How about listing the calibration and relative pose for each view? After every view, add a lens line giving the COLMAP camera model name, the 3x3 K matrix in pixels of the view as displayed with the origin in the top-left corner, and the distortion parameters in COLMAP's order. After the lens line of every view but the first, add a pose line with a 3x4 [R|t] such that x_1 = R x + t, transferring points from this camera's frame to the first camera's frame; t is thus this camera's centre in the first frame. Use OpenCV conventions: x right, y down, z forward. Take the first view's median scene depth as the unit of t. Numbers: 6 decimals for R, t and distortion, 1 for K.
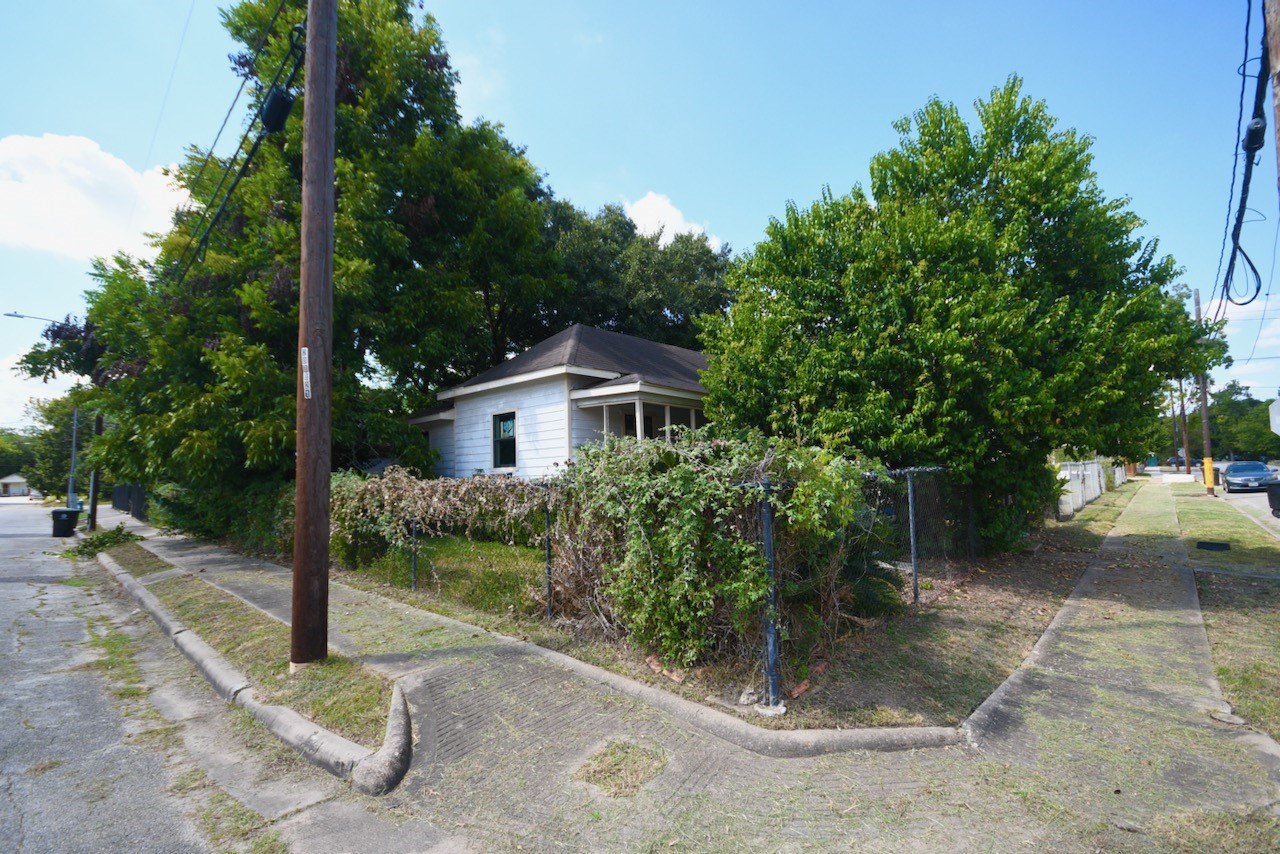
lens RADIAL K [[592.6, 0, 634.9], [0, 592.6, 434.1], [0, 0, 1]] dist [-0.002905, -0.001083]
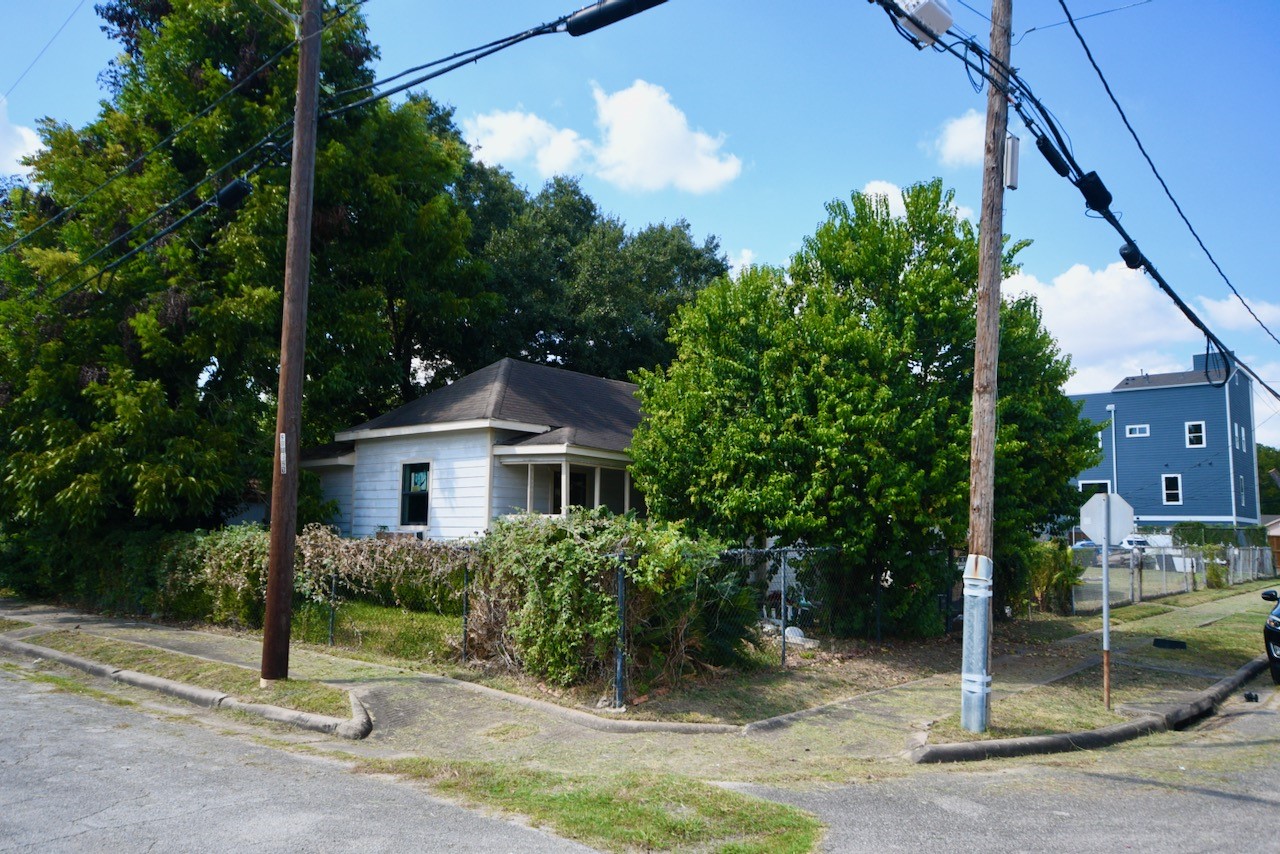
lens RADIAL K [[1003.6, 0, 641.3], [0, 1003.6, 431.5], [0, 0, 1]] dist [0.014922, 0.008175]
pose [[0.998331, 0.046157, 0.034707, 0.109275], [-0.044955, 0.998389, -0.034628, -0.087646], [-0.036249, 0.033009, 0.998797, -0.946718]]
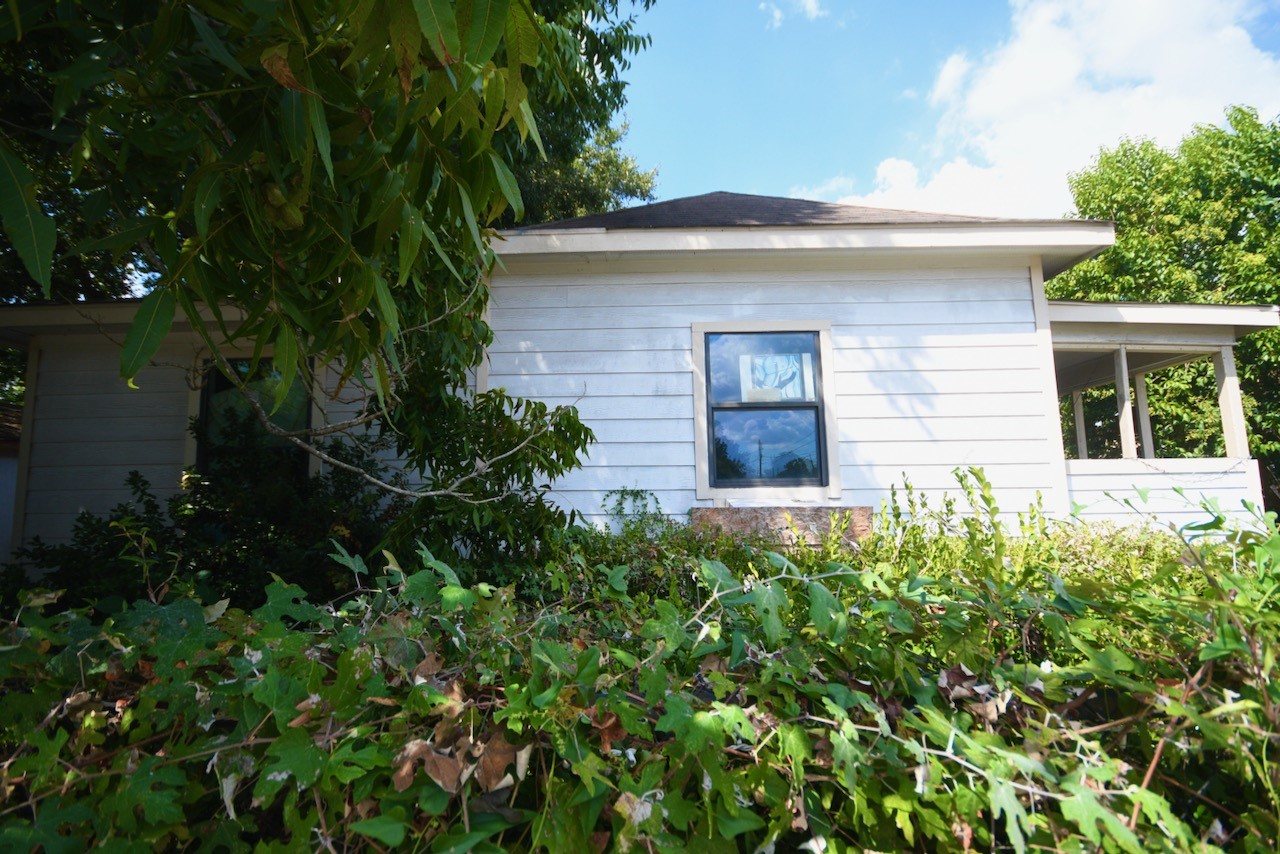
lens RADIAL K [[587.8, 0, 719.3], [0, 587.8, 424.0], [0, 0, 1]] dist [-0.000610, -0.000183]
pose [[0.716911, 0.102487, 0.689591, -0.915447], [-0.056955, 0.994439, -0.088582, 0.098464], [-0.694834, 0.024230, 0.718761, 1.488678]]
